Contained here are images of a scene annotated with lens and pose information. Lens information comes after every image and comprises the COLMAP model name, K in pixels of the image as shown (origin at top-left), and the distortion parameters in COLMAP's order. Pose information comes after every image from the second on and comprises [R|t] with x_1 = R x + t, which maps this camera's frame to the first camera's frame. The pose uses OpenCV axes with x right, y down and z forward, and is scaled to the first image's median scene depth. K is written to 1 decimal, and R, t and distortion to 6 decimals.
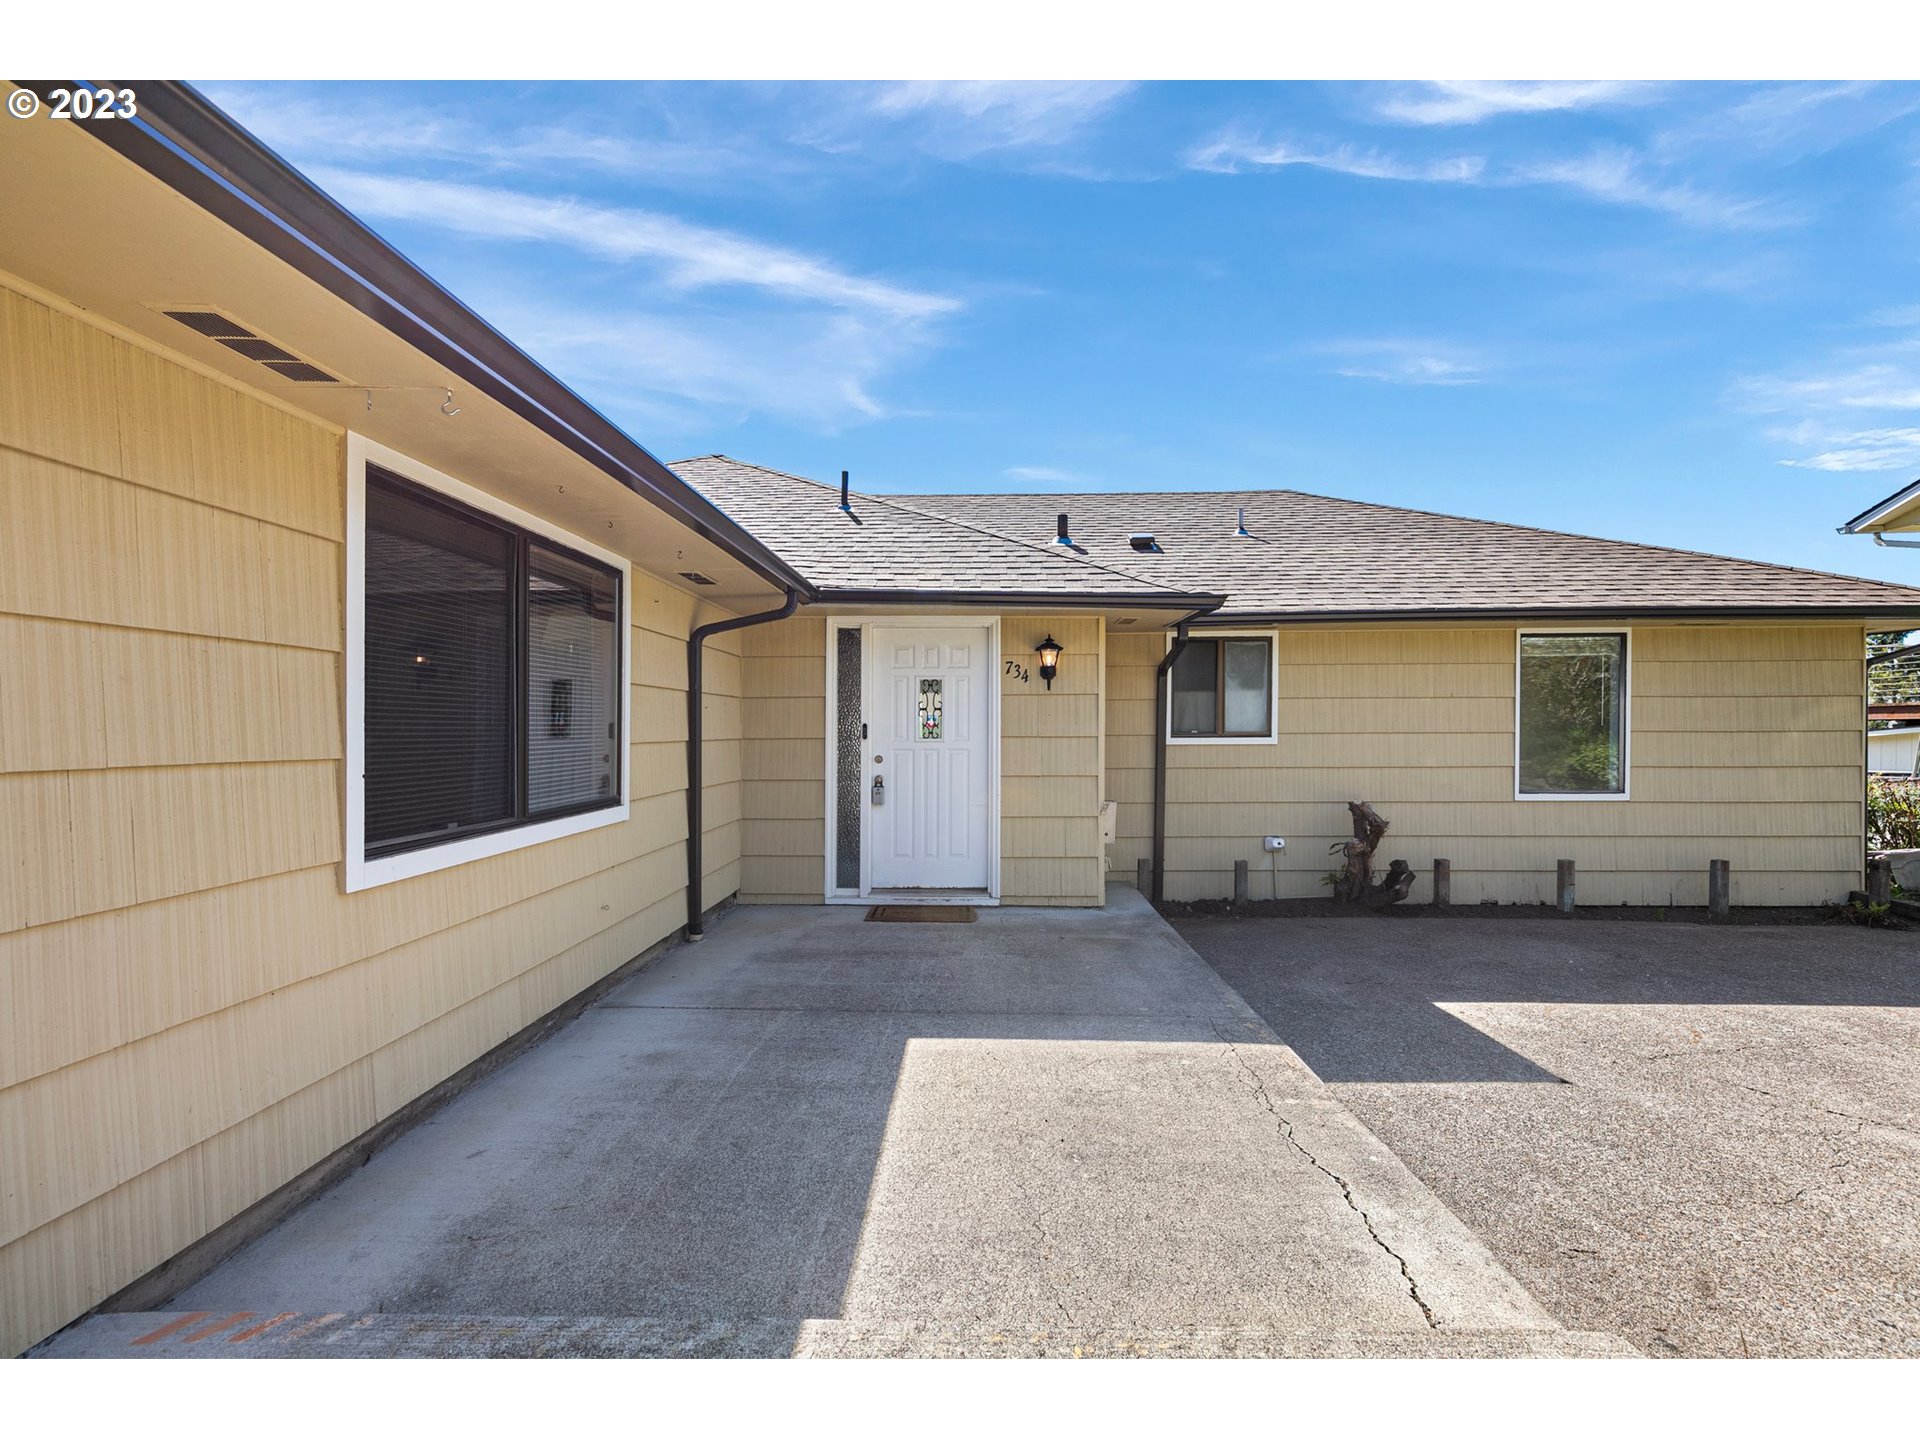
lens RADIAL K [[895.1, 0, 960.0], [0, 895.1, 720.0], [0, 0, 1]] dist [0.001360, -0.000080]
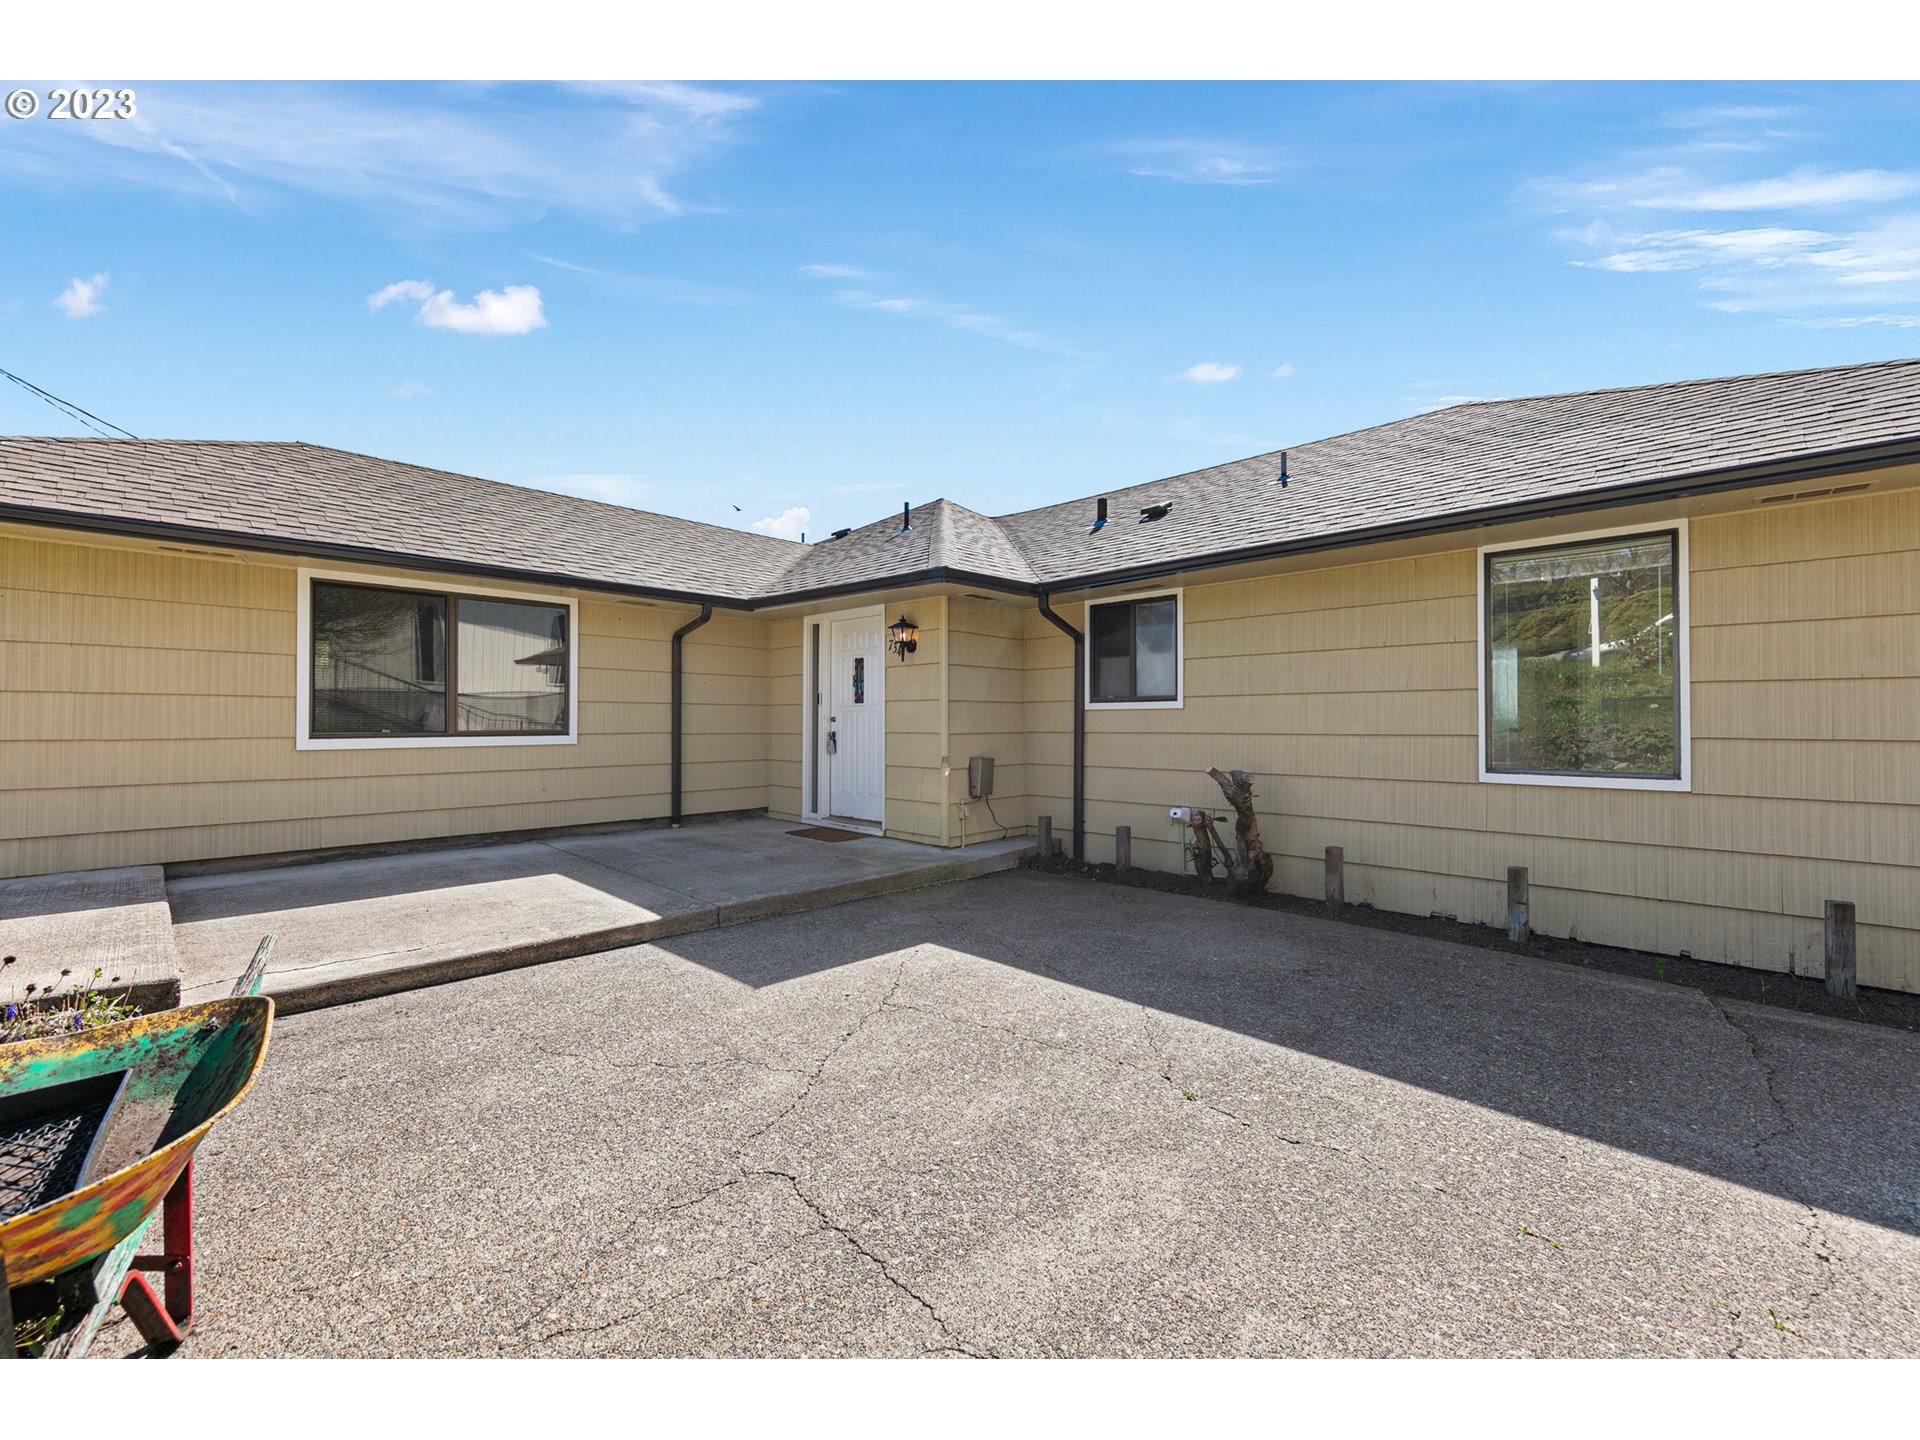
lens RADIAL K [[818.2, 0, 972.6], [0, 818.2, 712.6], [0, 0, 1]] dist [0.005440, -0.000352]
pose [[0.715528, -0.006521, -0.698553, 0.801381], [0.002044, 0.999972, -0.007241, 0.037627], [0.698581, 0.003753, 0.715521, 0.235023]]
